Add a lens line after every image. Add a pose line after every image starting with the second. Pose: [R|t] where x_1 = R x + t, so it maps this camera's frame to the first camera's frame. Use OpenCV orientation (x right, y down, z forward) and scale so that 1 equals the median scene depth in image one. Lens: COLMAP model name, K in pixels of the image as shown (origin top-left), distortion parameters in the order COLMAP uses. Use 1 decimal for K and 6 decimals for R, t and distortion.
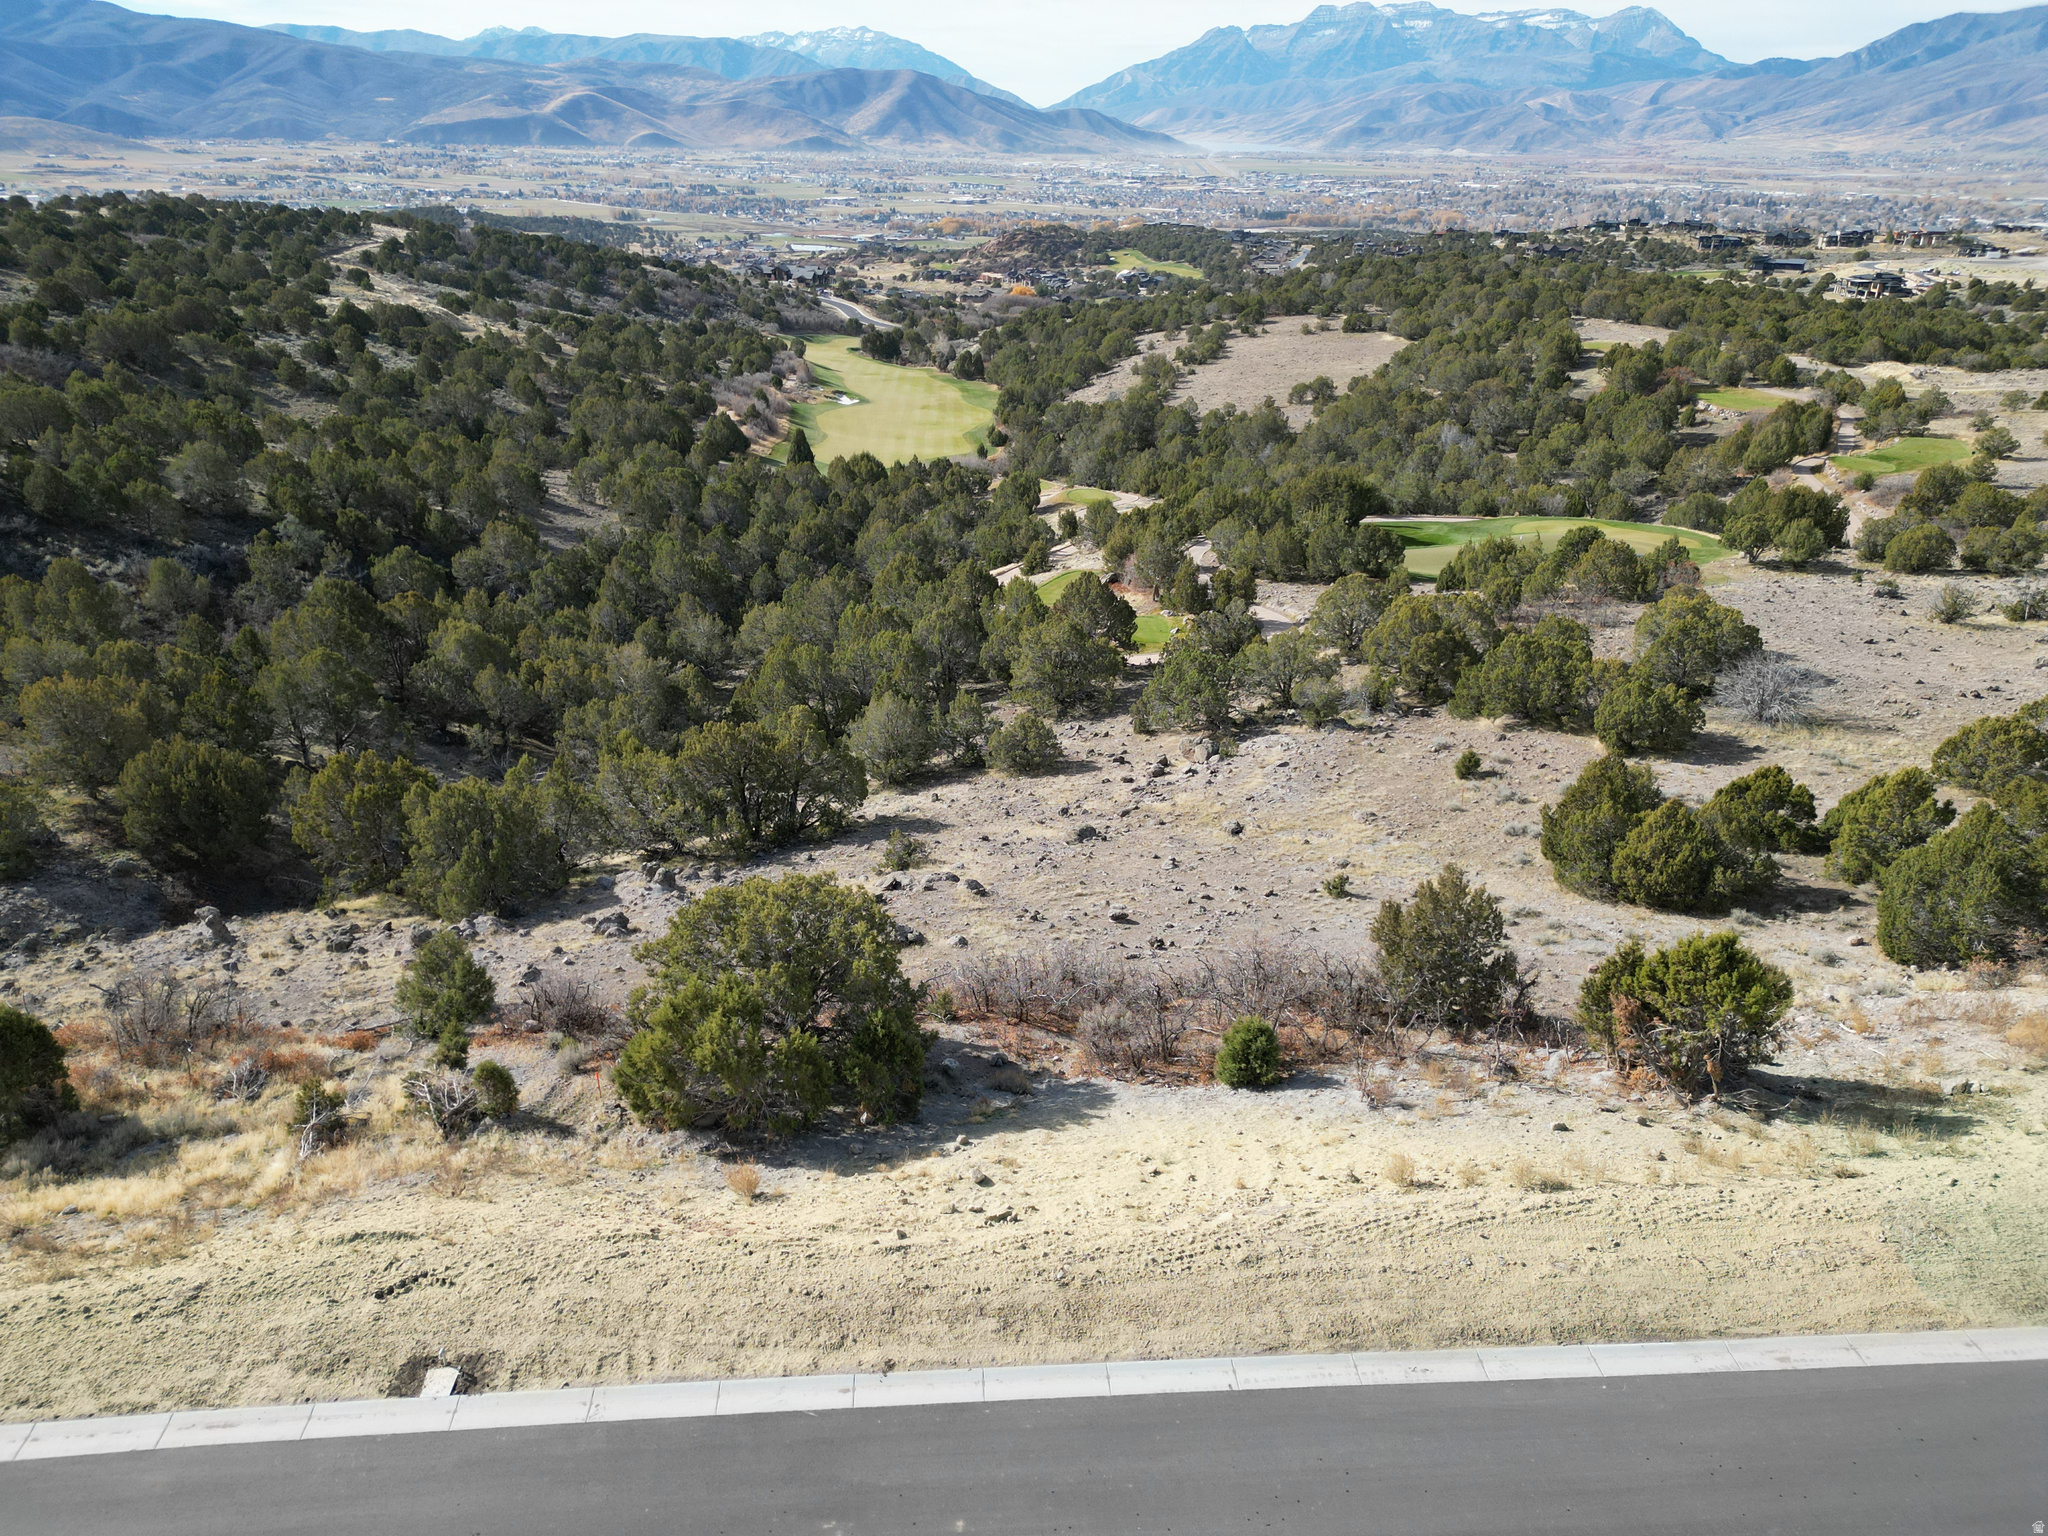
lens RADIAL K [[1423.5, 0, 1014.9], [0, 1423.5, 767.0], [0, 0, 1]] dist [0.055600, -0.046528]
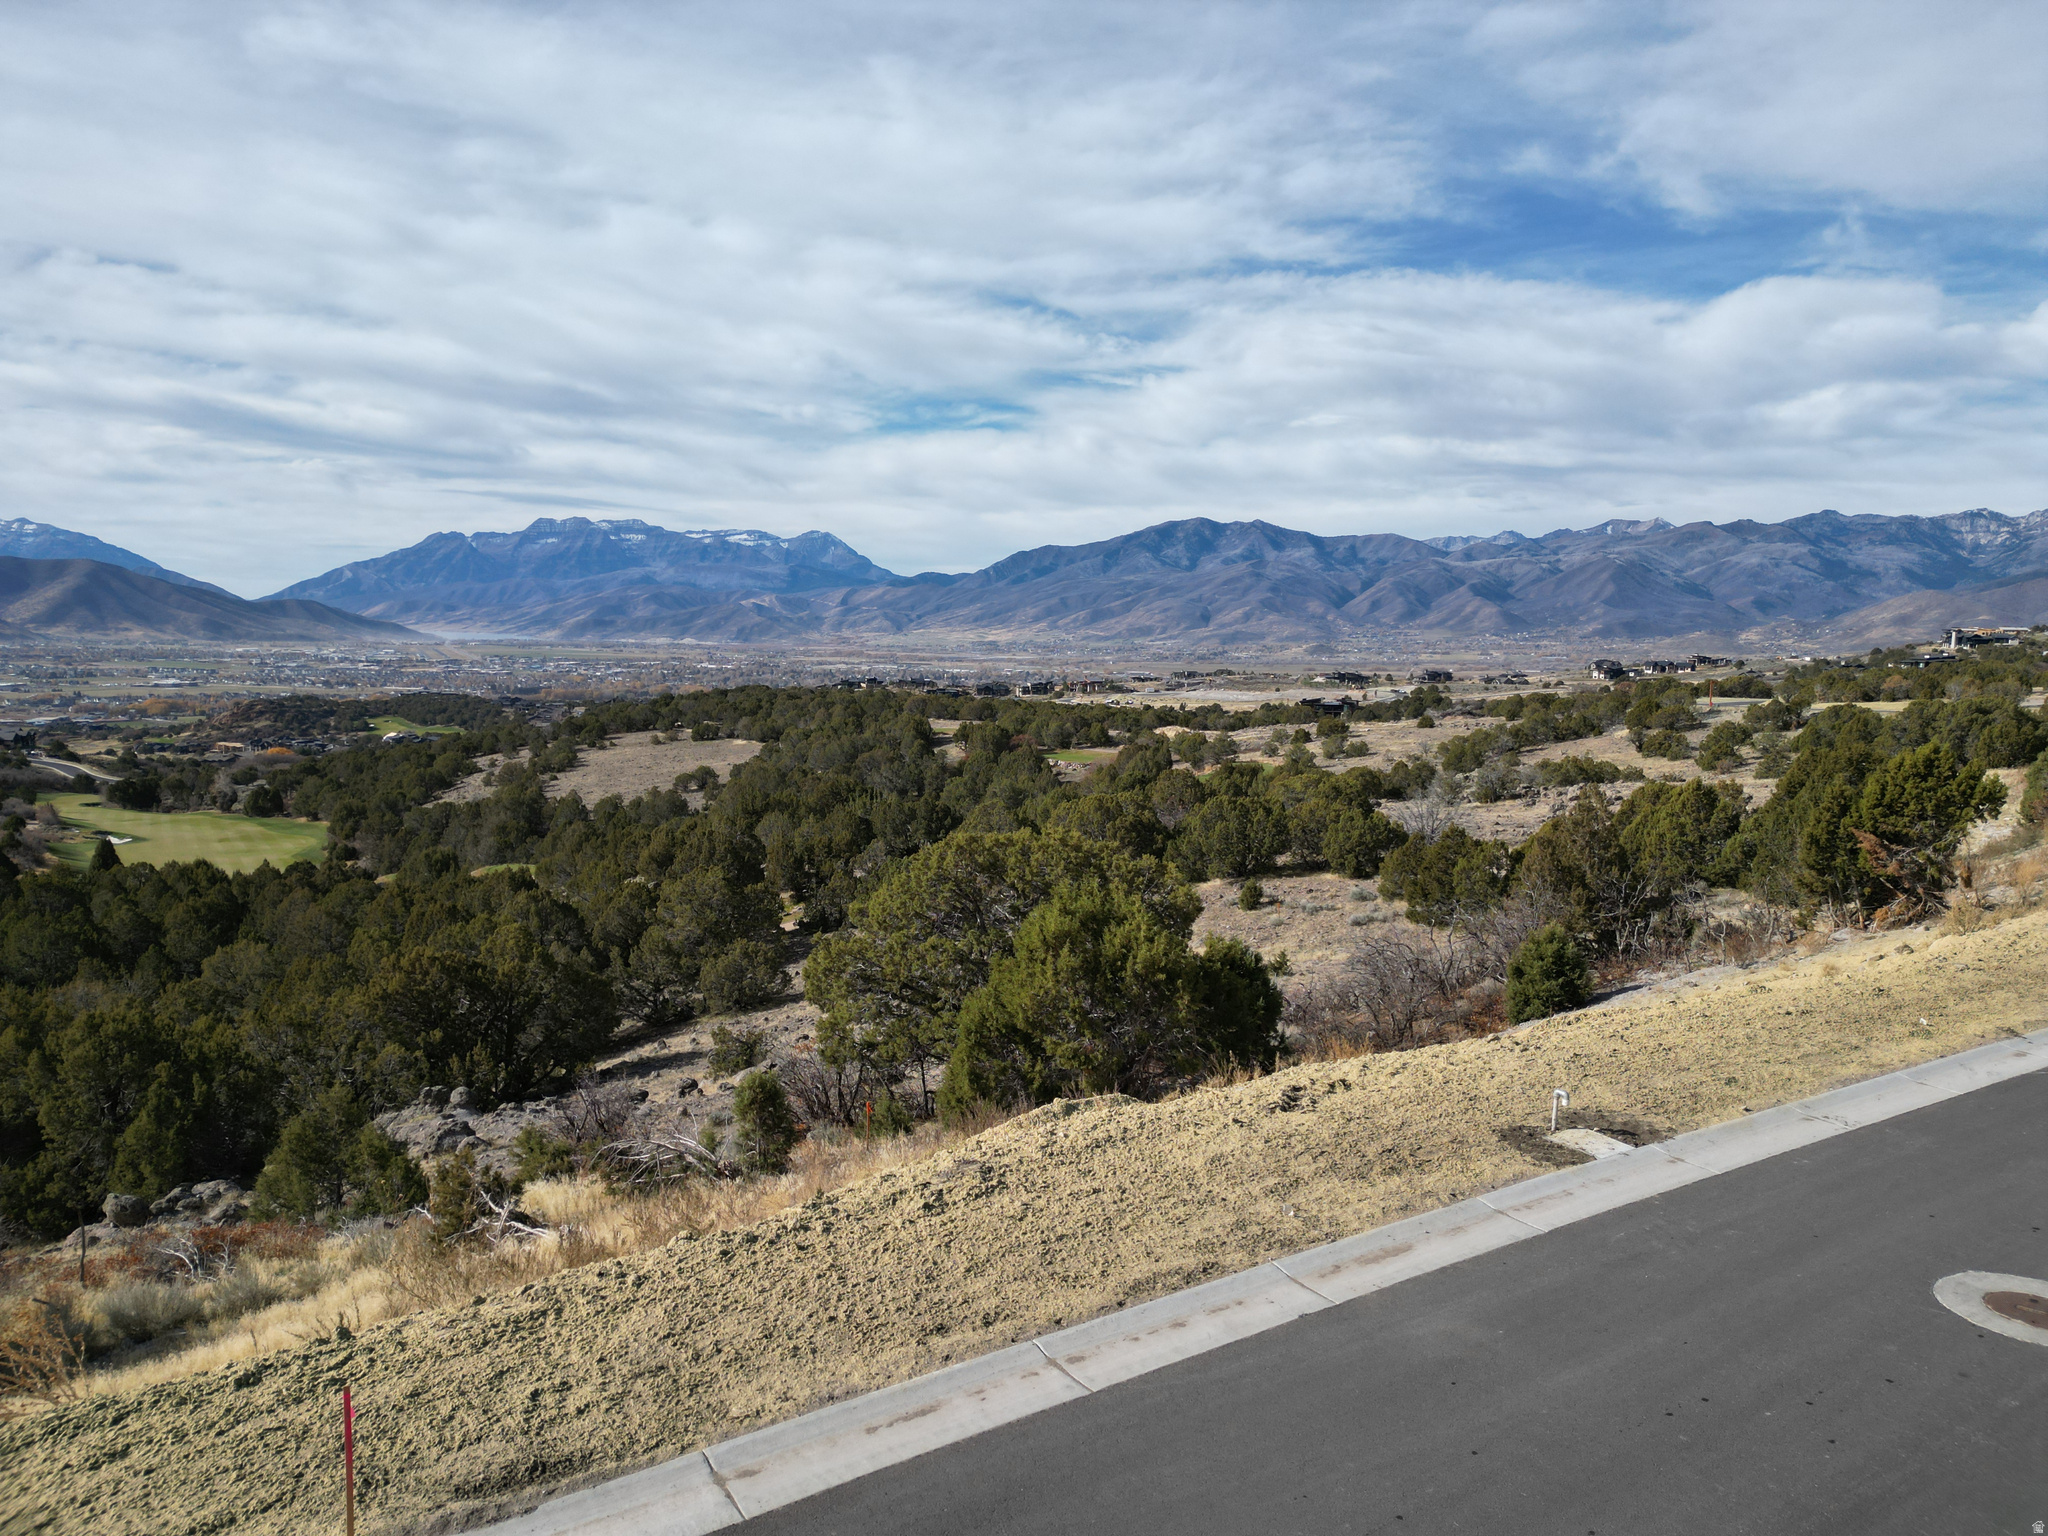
lens RADIAL K [[1416.3, 0, 1011.9], [0, 1416.3, 779.5], [0, 0, 1]] dist [0.092971, -0.099689]
pose [[0.877368, -0.052329, 0.476956, -0.061503], [0.194497, 0.947493, -0.253828, 0.028937], [-0.438629, 0.315467, 0.841478, 0.044527]]
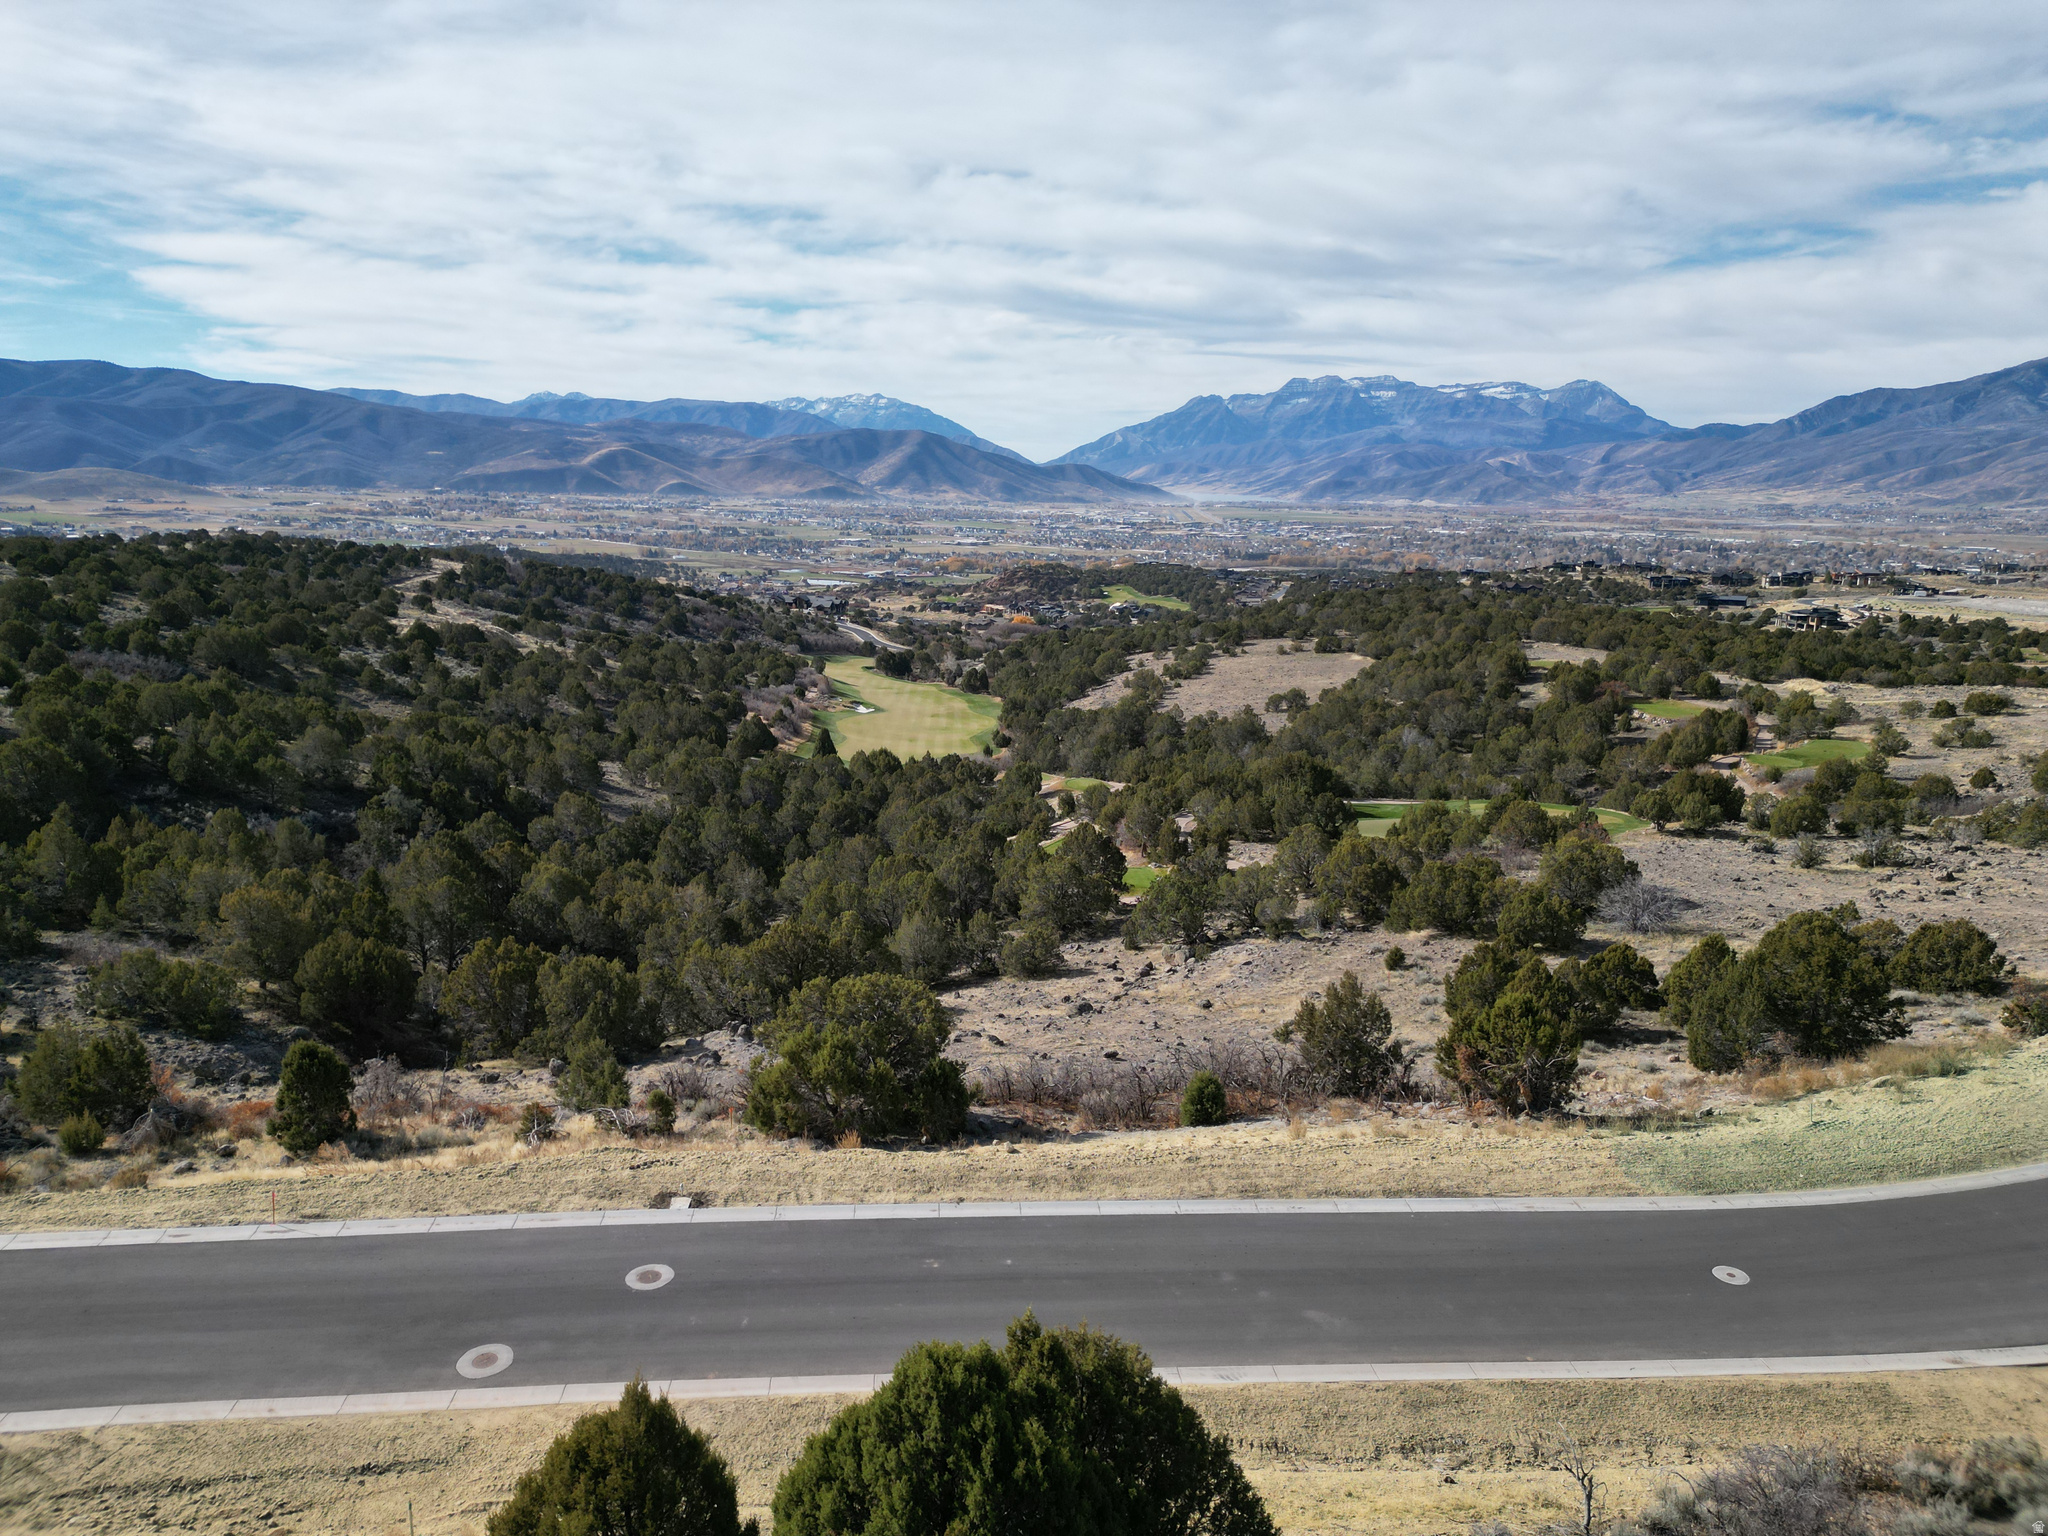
lens RADIAL K [[1417.2, 0, 1013.5], [0, 1417.2, 767.3], [0, 0, 1]] dist [0.085962, -0.091962]
pose [[0.999986, 0.005213, -0.000181, -0.002377], [-0.005127, 0.976020, -0.217621, 0.022054], [-0.000958, 0.217619, 0.976033, -0.048250]]
